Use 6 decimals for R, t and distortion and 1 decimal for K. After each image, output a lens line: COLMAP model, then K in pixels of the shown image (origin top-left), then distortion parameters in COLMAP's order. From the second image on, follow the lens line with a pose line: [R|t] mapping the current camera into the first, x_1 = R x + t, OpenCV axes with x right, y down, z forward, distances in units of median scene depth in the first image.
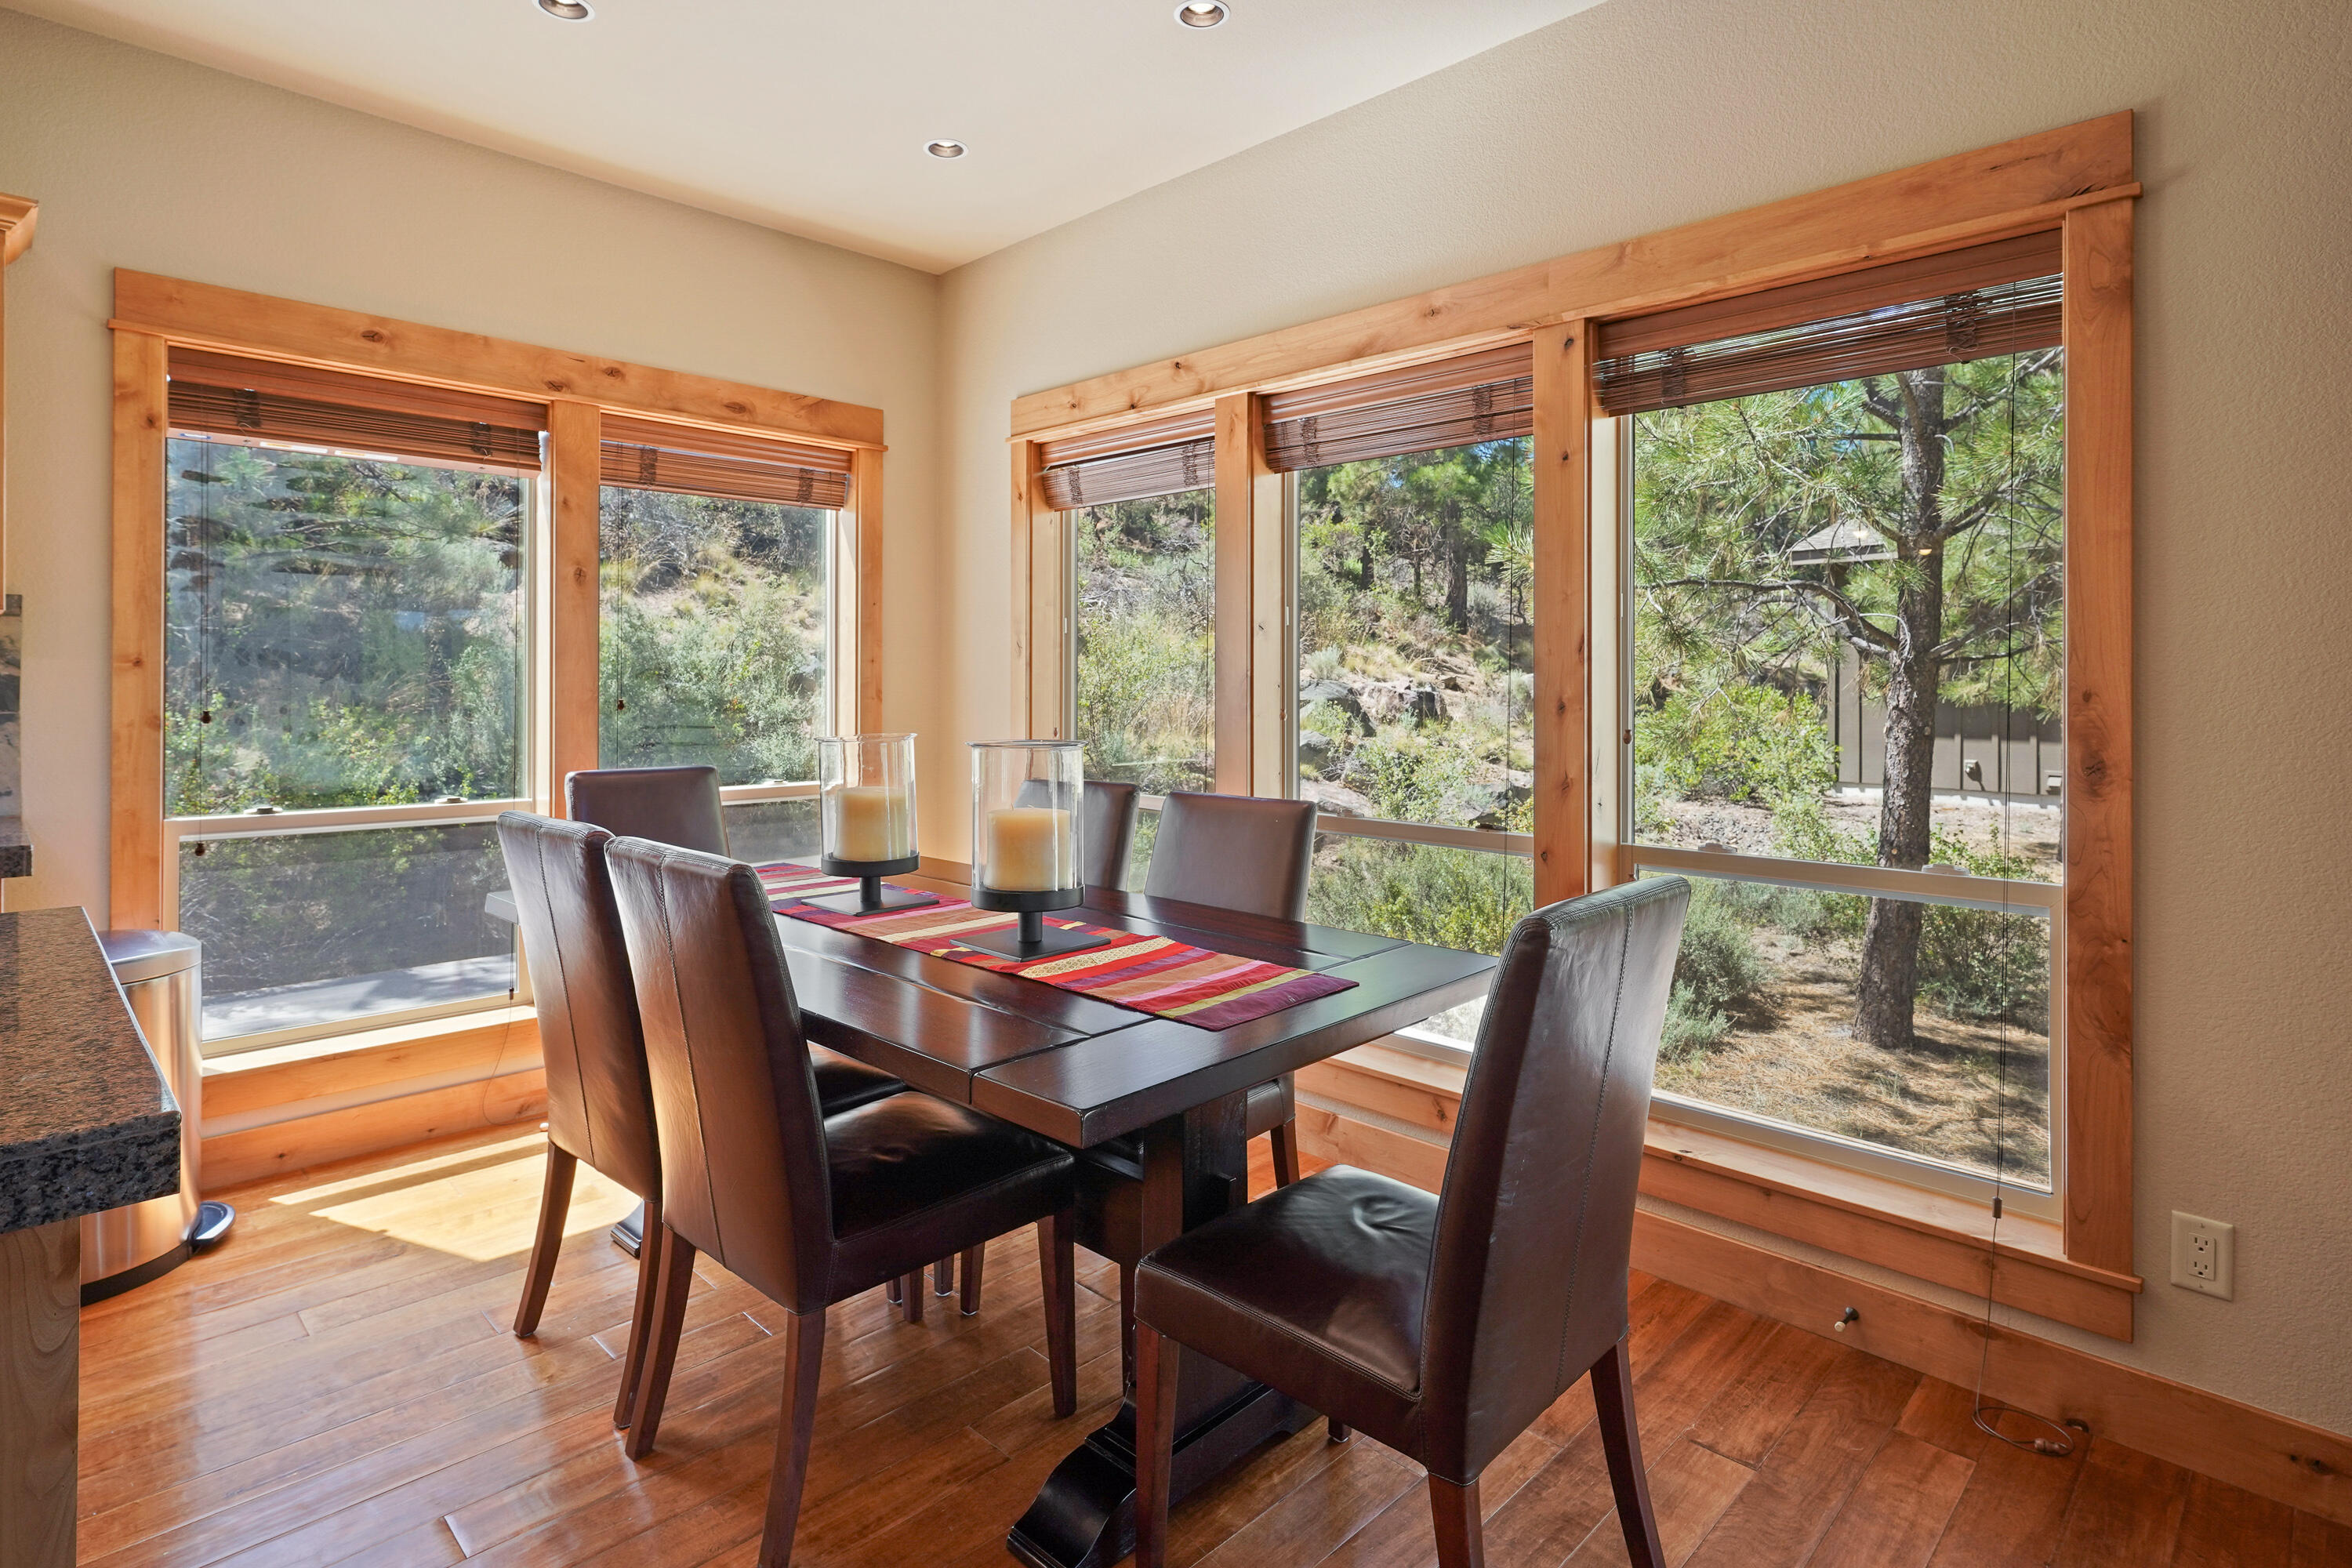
lens RADIAL K [[1215.6, 0, 1189.0], [0, 1215.6, 676.3], [0, 0, 1]] dist [0.001402, 0.001058]
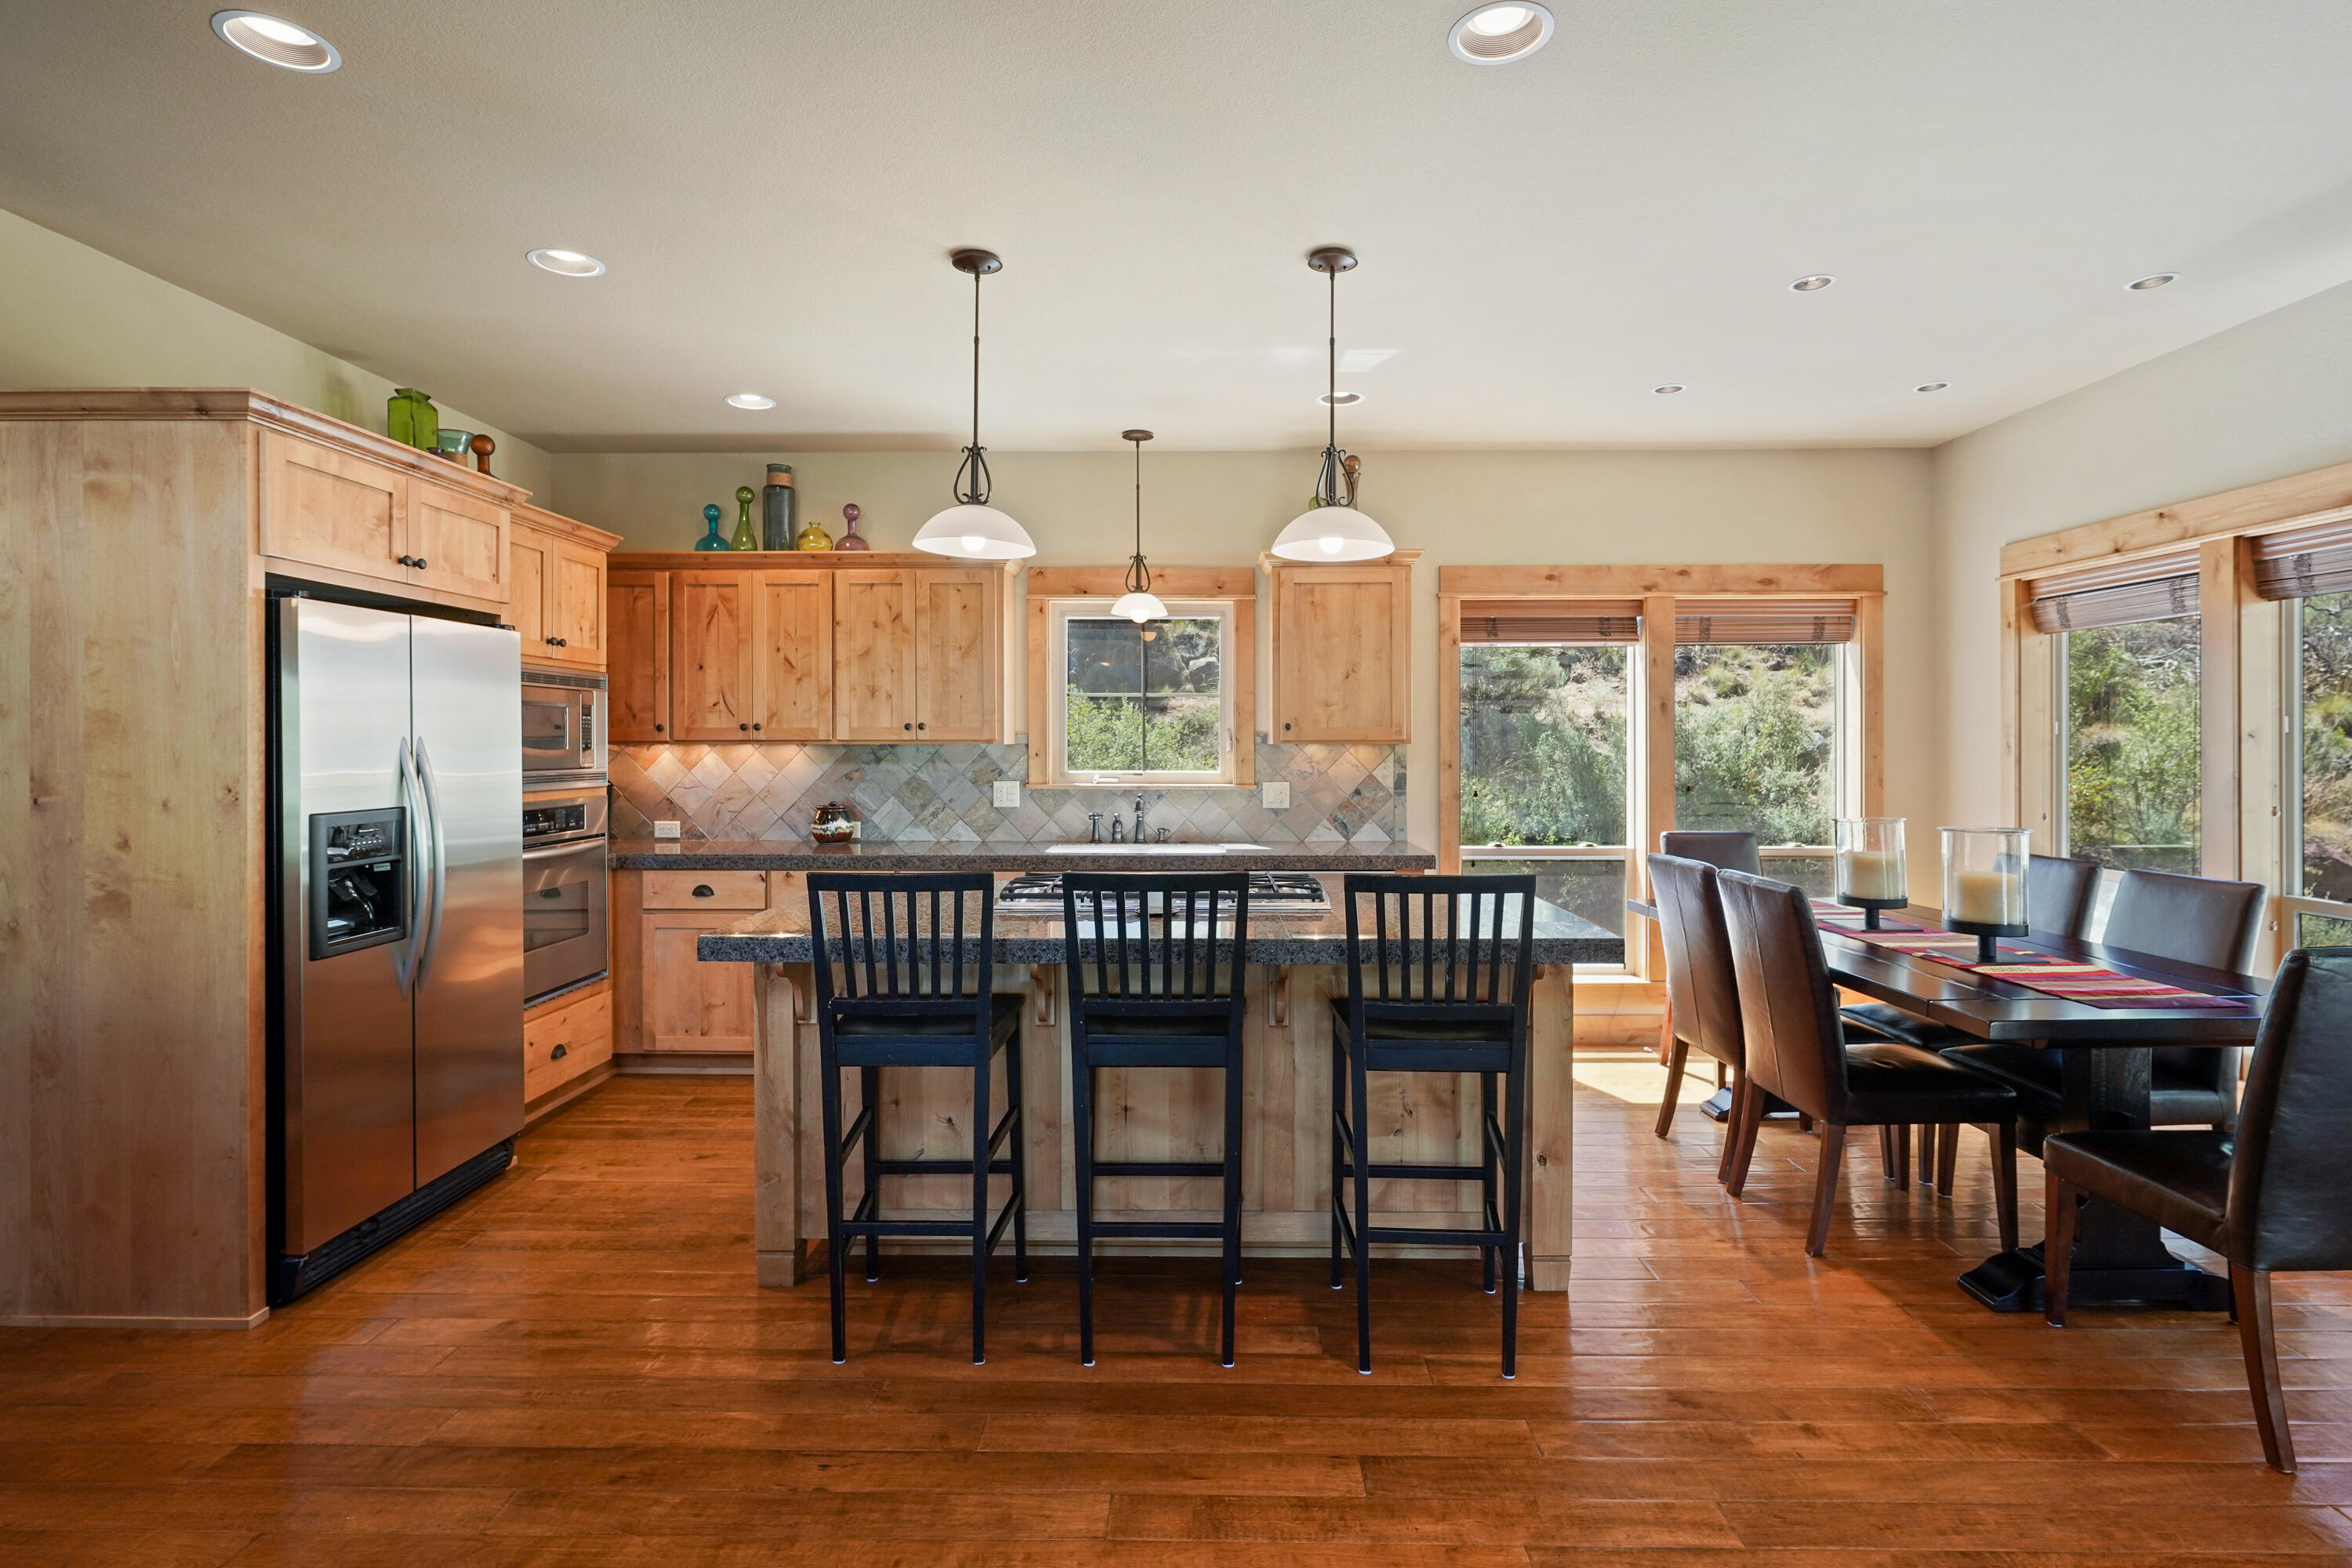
lens RADIAL K [[1139.5, 0, 1181.1], [0, 1139.5, 753.1], [0, 0, 1]] dist [-0.003003, 0.001026]
pose [[0.692572, -0.000858, -0.721349, 0.135682], [0.009540, 0.999923, 0.007970, -0.042236], [0.721286, -0.012402, 0.692526, -0.493994]]
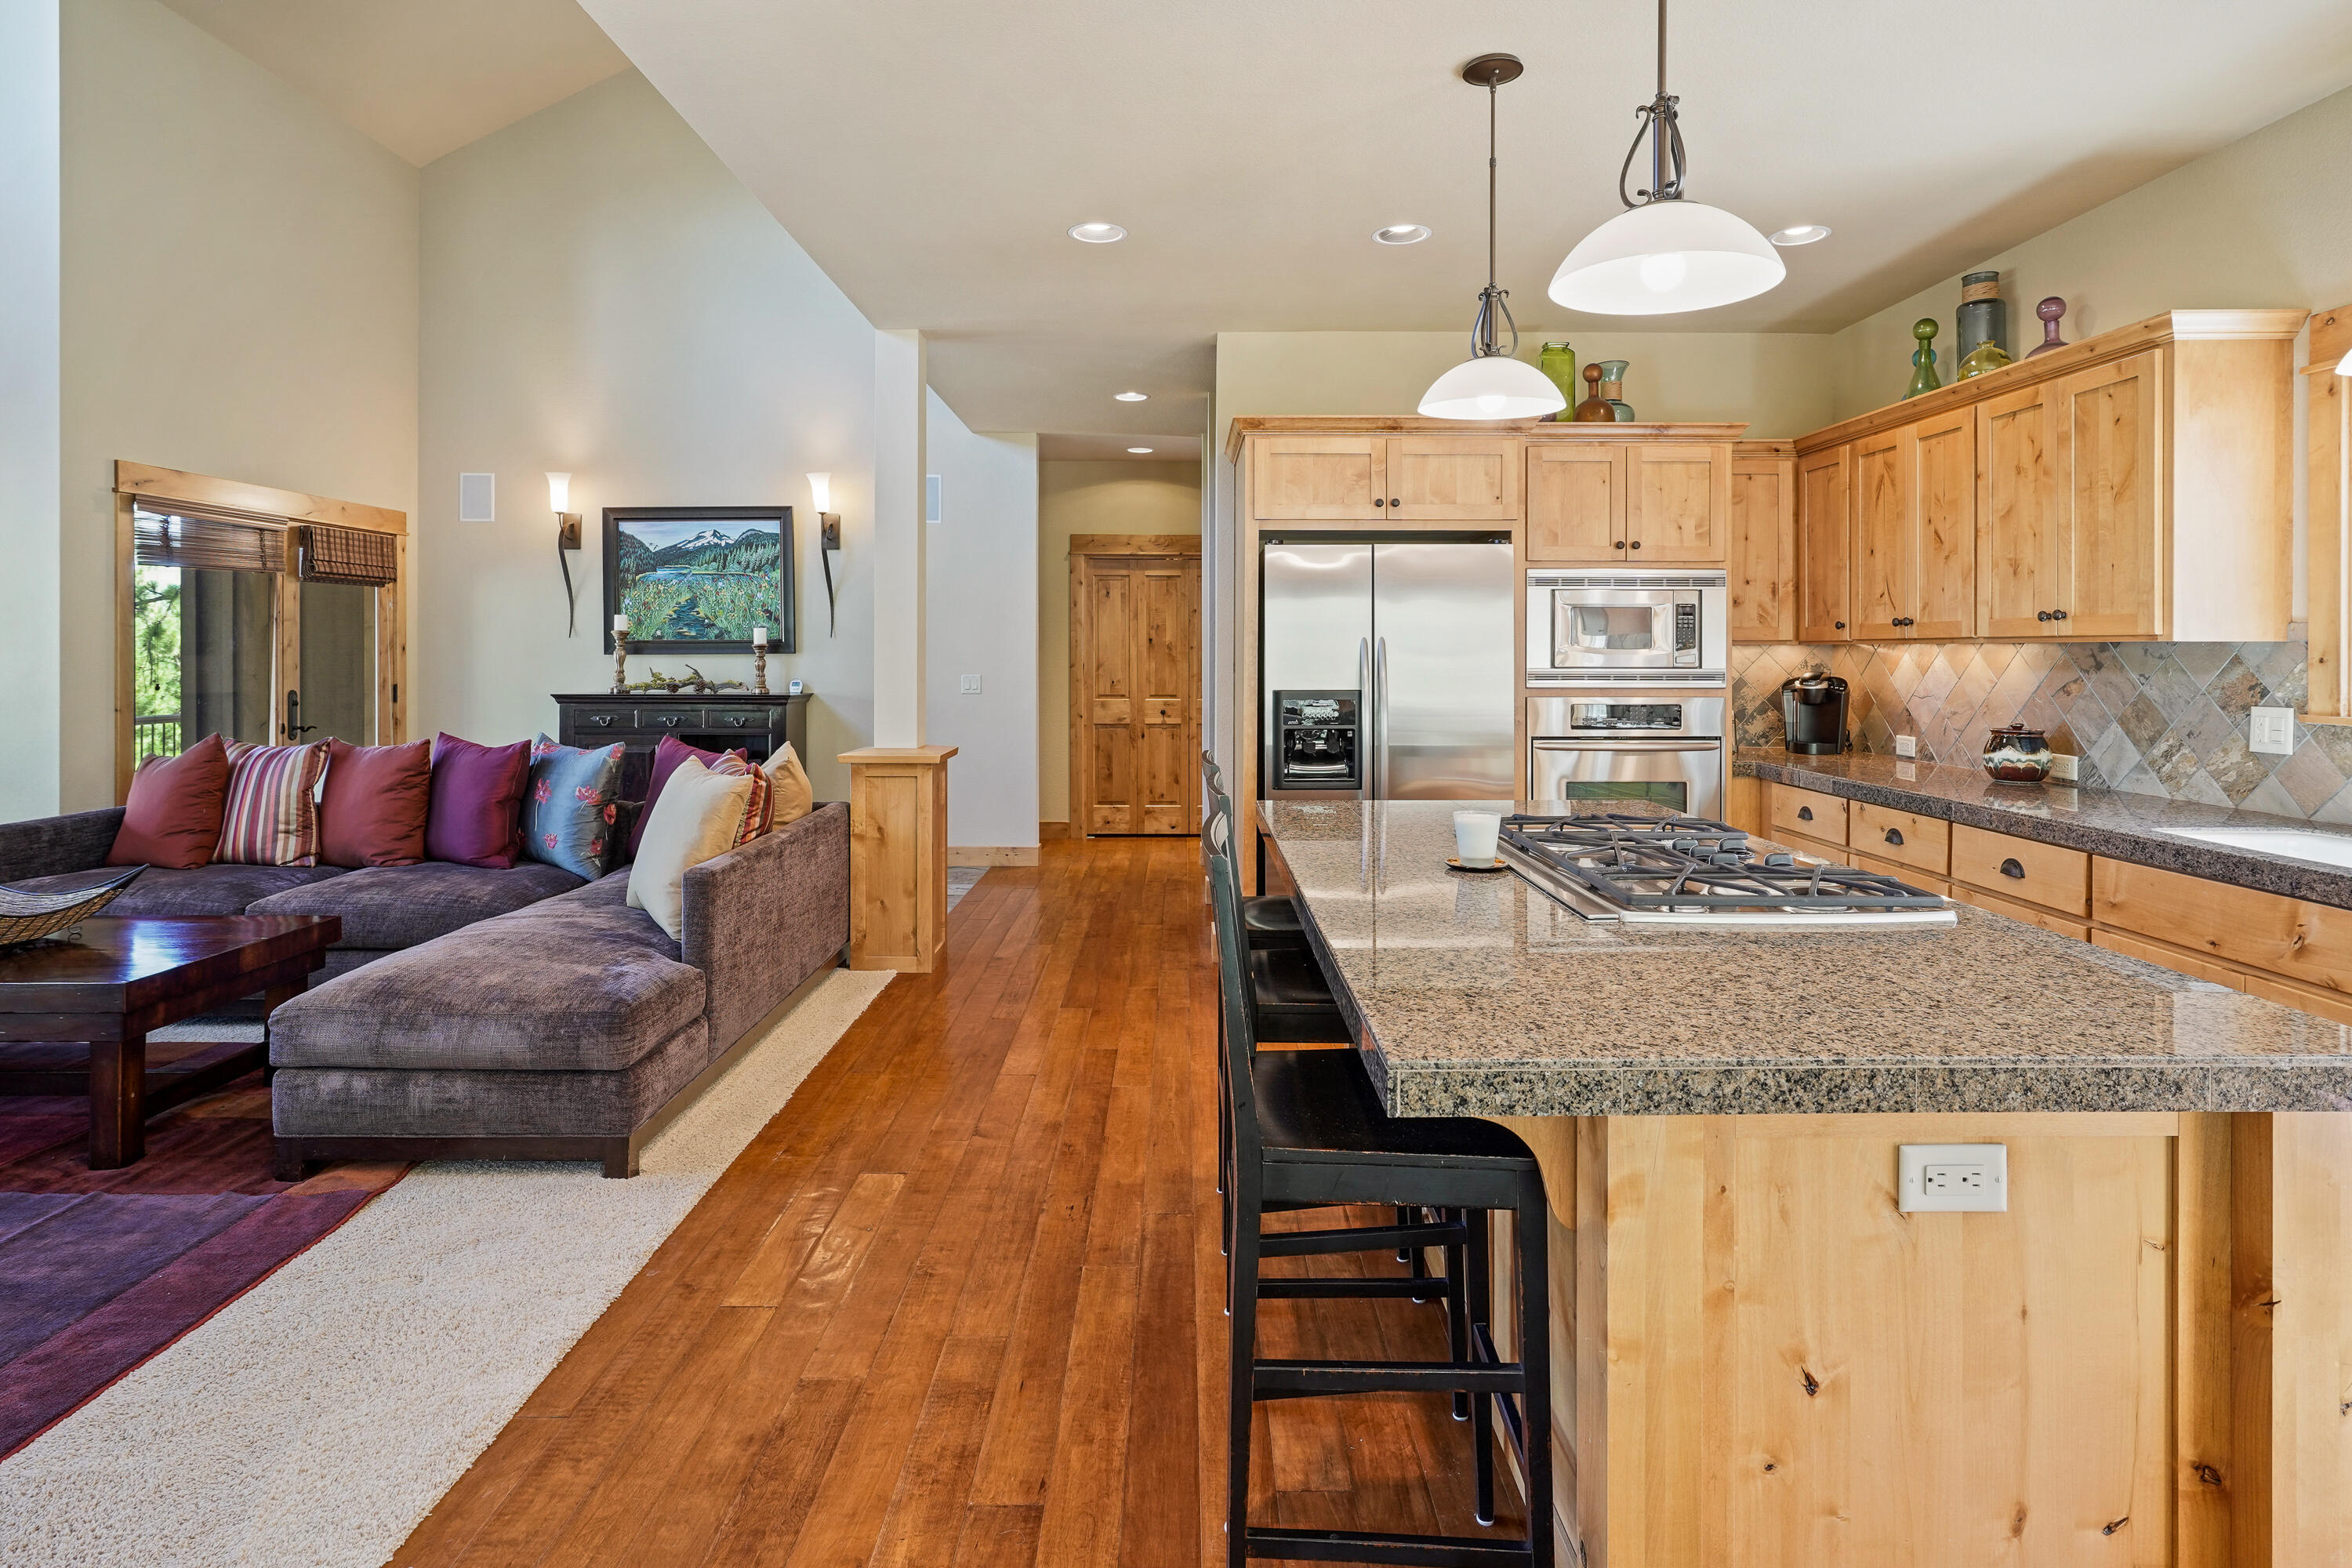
lens RADIAL K [[1213.3, 0, 1189.5], [0, 1213.3, 657.3], [0, 0, 1]] dist [-0.001954, 0.002345]
pose [[-0.702950, -0.003527, -0.711230, 0.091826], [-0.001217, 0.999992, -0.003757, -0.027530], [0.711238, -0.001776, -0.702949, 0.477730]]
